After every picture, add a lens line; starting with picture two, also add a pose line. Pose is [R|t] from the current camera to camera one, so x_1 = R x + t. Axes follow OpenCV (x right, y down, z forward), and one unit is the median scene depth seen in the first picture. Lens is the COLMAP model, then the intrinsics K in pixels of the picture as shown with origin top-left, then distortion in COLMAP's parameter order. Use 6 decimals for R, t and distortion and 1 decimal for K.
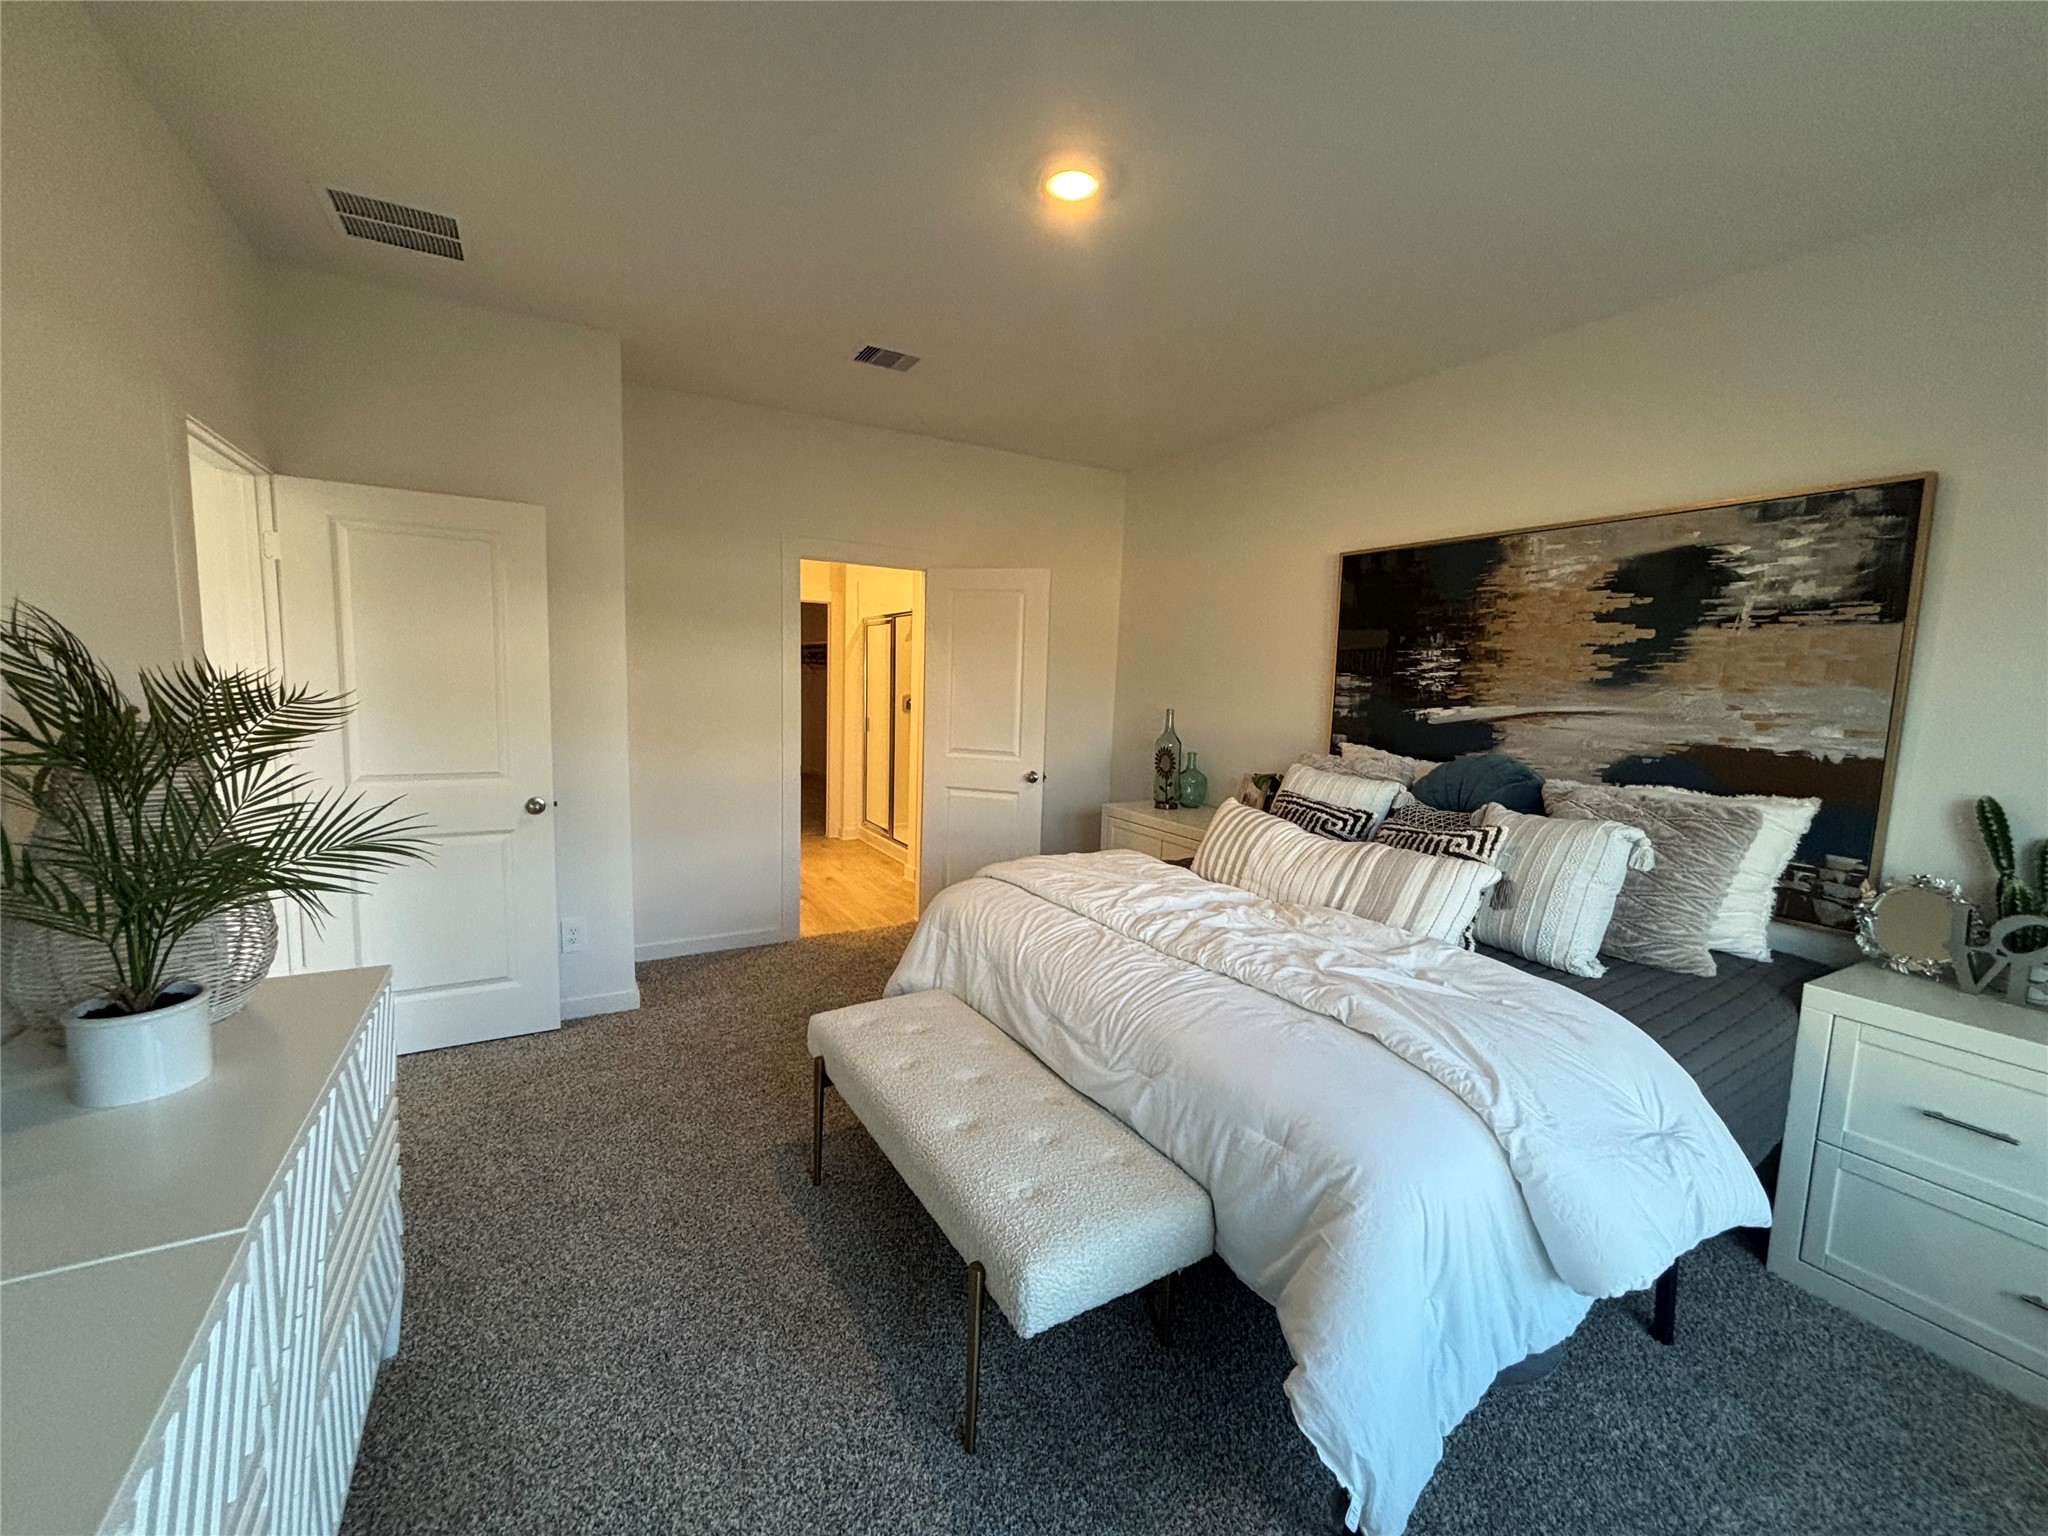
lens RADIAL K [[818.7, 0, 1012.6], [0, 818.7, 764.6], [0, 0, 1]] dist [0.001106, -0.000152]
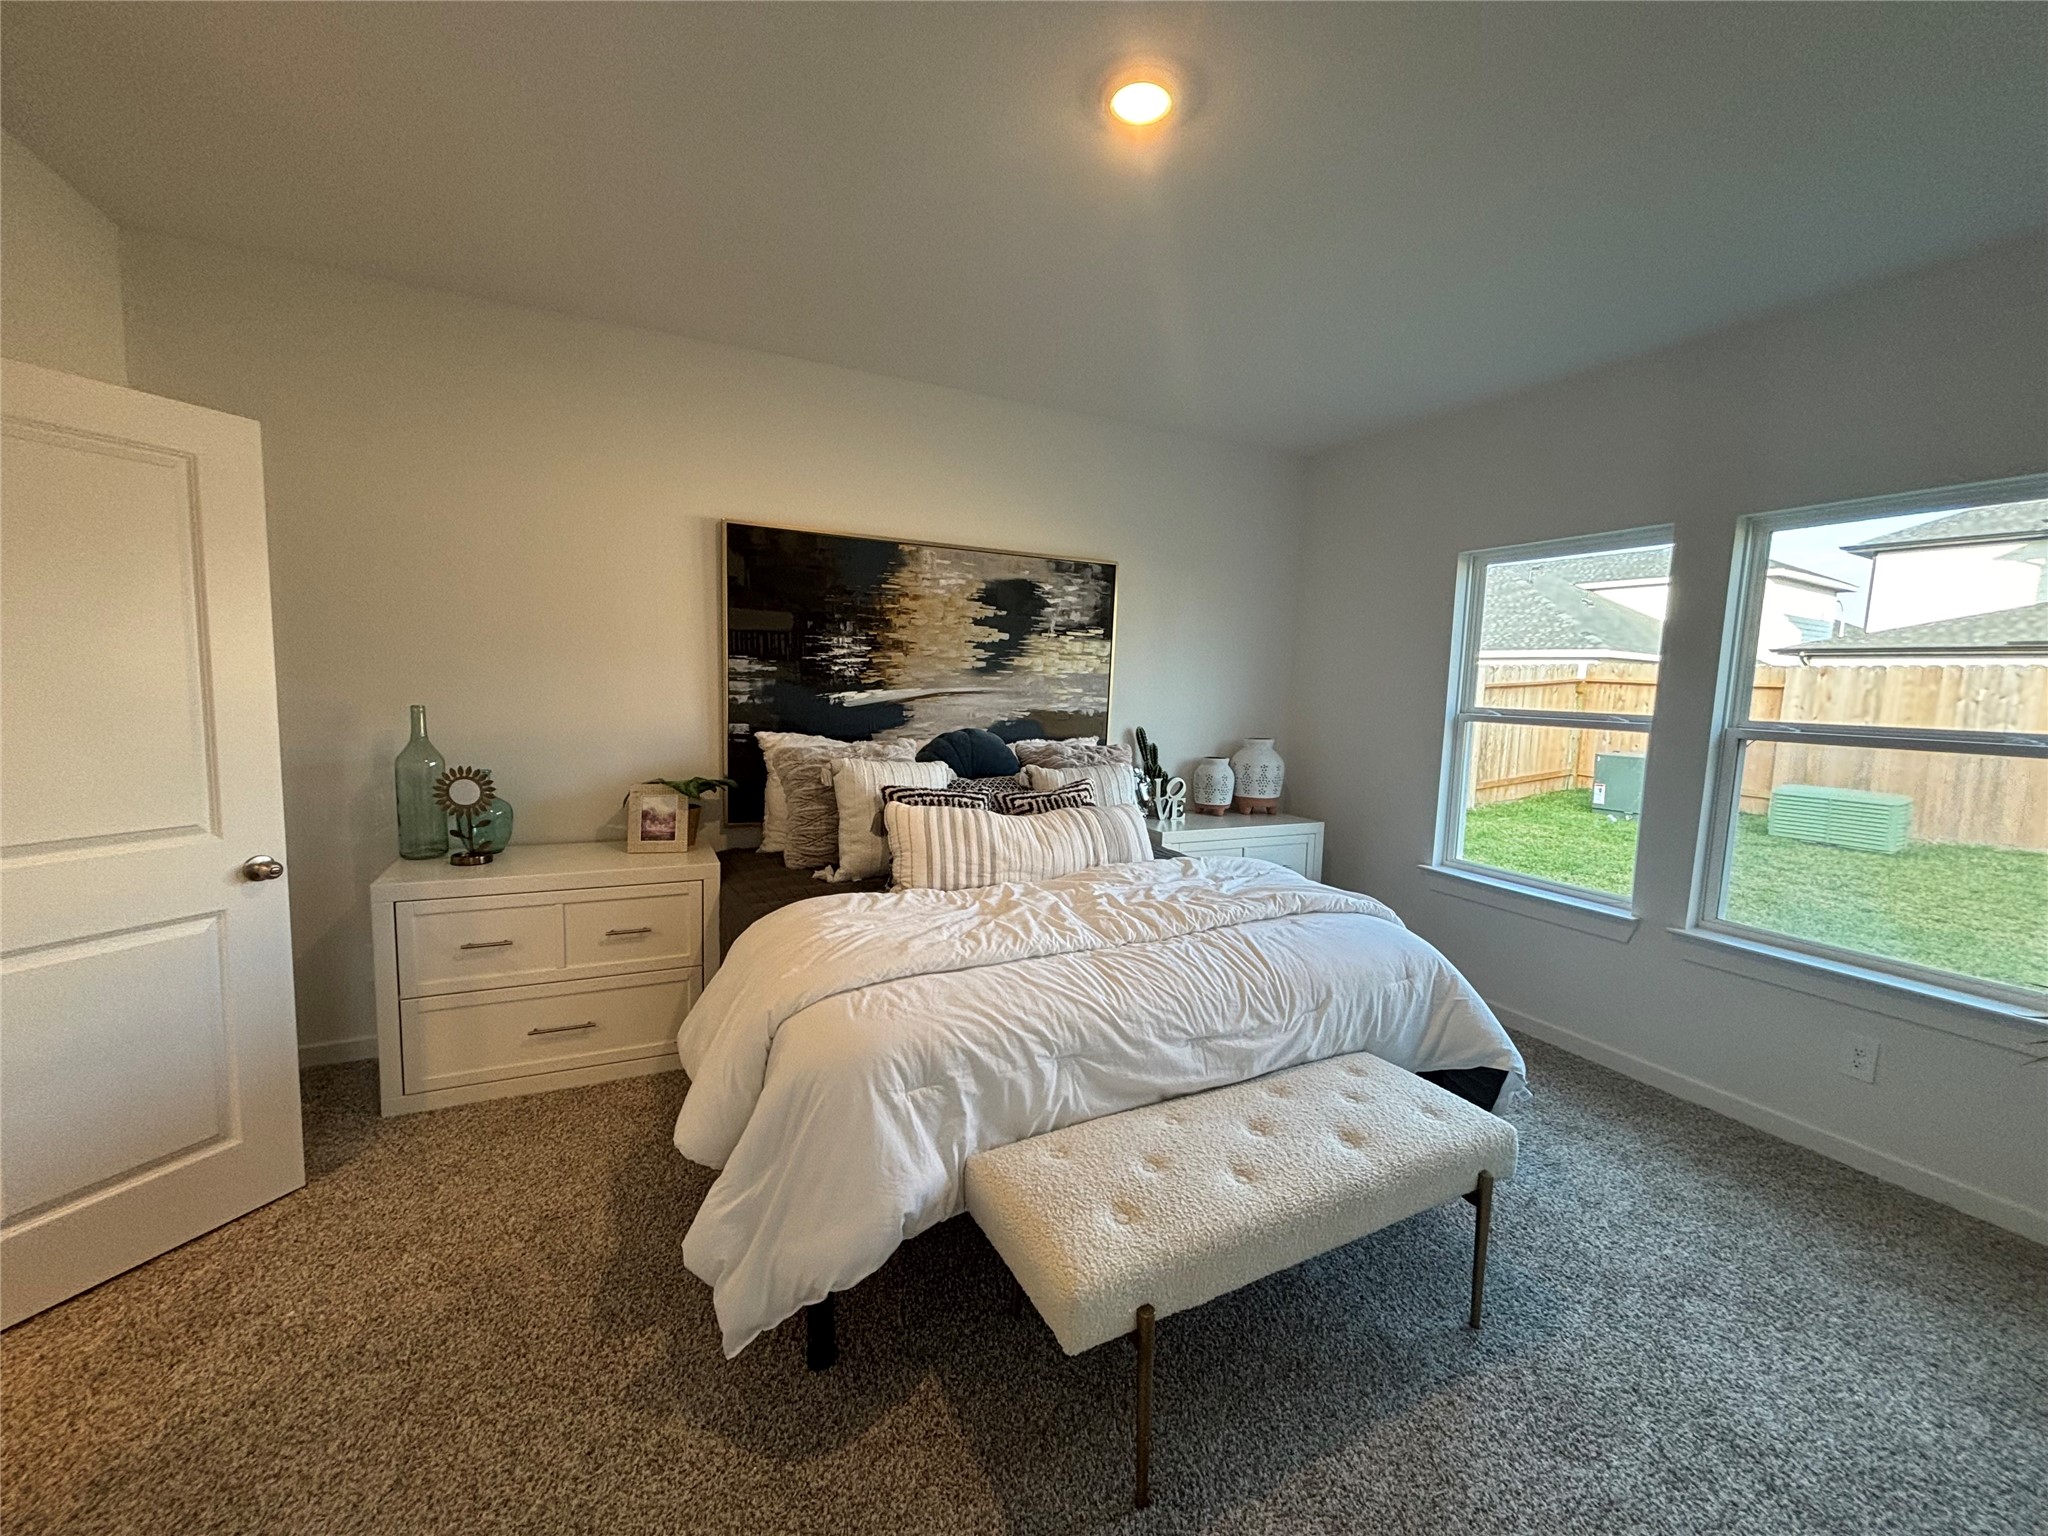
lens RADIAL K [[818.7, 0, 1026.0], [0, 818.7, 767.9], [0, 0, 1]] dist [0.001106, -0.000152]
pose [[0.057347, -0.131822, 0.989613, -0.628441], [0.078966, 0.988738, 0.127129, -0.101948], [-0.995226, 0.070855, 0.067110, 0.812769]]
